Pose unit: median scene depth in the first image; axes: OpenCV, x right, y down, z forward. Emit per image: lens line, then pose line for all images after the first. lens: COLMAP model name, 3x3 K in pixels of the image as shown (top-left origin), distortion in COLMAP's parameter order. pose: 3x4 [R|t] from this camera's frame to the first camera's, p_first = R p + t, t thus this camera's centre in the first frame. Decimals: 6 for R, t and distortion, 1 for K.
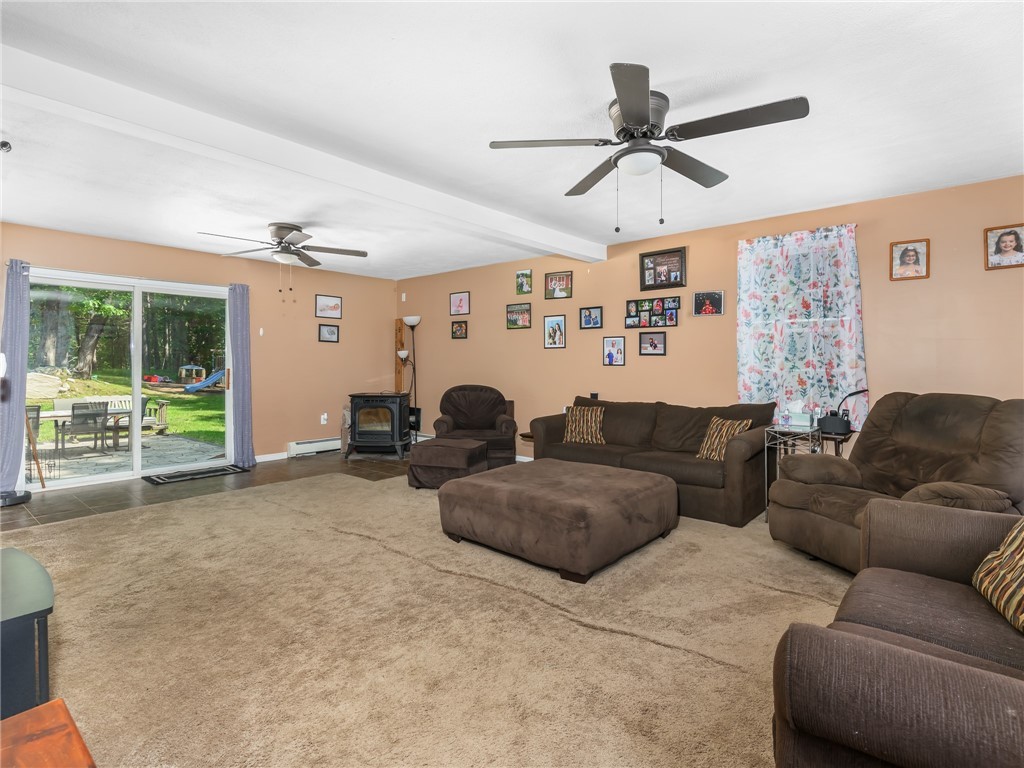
lens RADIAL K [[534.5, 0, 516.5], [0, 534.5, 356.4], [0, 0, 1]] dist [-0.001493, -0.001119]
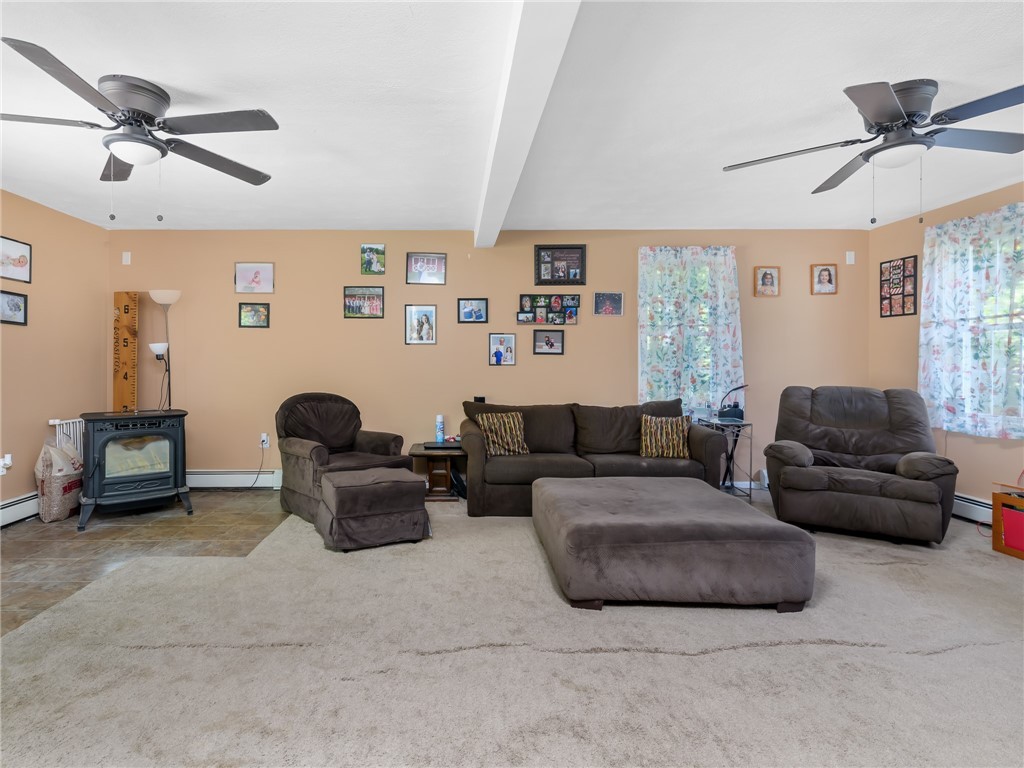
lens RADIAL K [[534.5, 0, 537.5], [0, 534.5, 360.5], [0, 0, 1]] dist [-0.001493, -0.001119]
pose [[0.756239, 0.002658, 0.654290, -0.378580], [-0.009352, 0.999934, 0.006746, 0.002612], [-0.654229, -0.011221, 0.756213, 0.295462]]
